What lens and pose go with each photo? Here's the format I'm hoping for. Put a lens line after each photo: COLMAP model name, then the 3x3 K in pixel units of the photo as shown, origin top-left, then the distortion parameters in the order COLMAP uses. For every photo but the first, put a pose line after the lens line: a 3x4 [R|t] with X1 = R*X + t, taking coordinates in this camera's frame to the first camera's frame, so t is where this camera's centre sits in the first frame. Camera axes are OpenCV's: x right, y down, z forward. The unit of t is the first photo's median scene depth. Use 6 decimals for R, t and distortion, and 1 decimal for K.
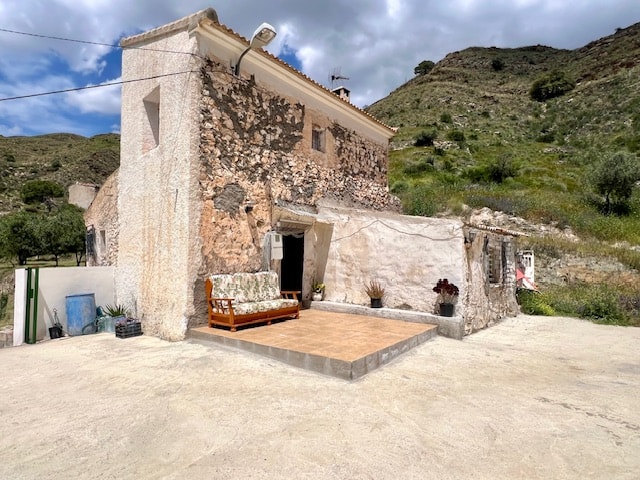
lens RADIAL K [[360.3, 0, 318.1], [0, 360.3, 241.1], [0, 0, 1]] dist [-0.000286, -0.002300]
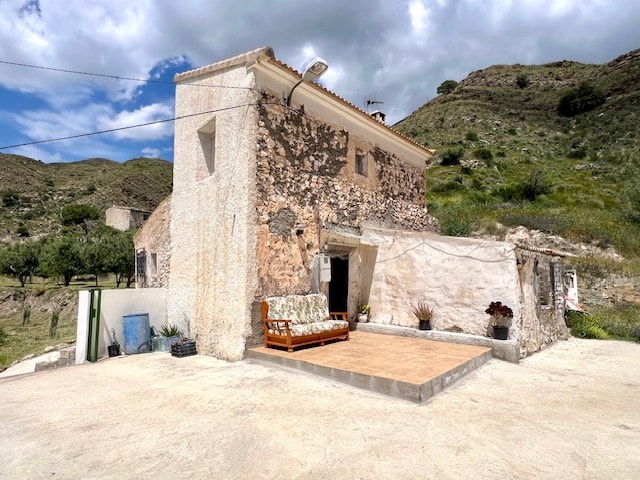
lens RADIAL K [[360.3, 0, 319.2], [0, 360.3, 243.2], [0, 0, 1]] dist [-0.000286, -0.002300]
pose [[0.998147, -0.006642, -0.060479, -0.069997], [0.003746, 0.998846, -0.047878, -0.008019], [0.060728, 0.047562, 0.997021, -0.025914]]
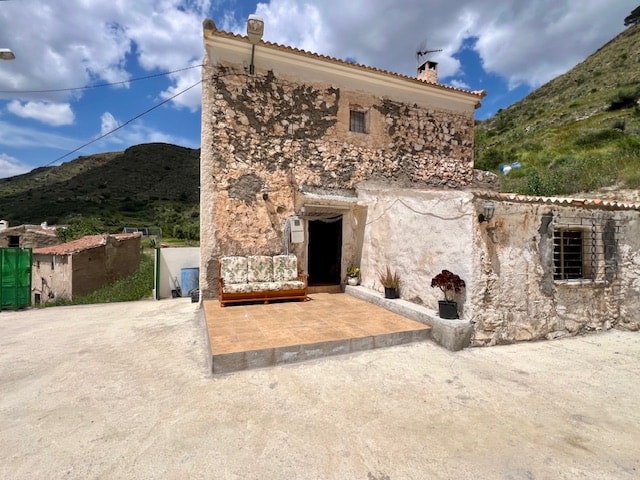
lens RADIAL K [[305.7, 0, 321.1], [0, 305.7, 240.8], [0, 0, 1]] dist [-0.002529, -0.000053]
pose [[0.863870, 0.001959, -0.503711, 0.394767], [0.018192, 0.999219, 0.035086, 0.014598], [0.503386, -0.039473, 0.863160, 0.267182]]
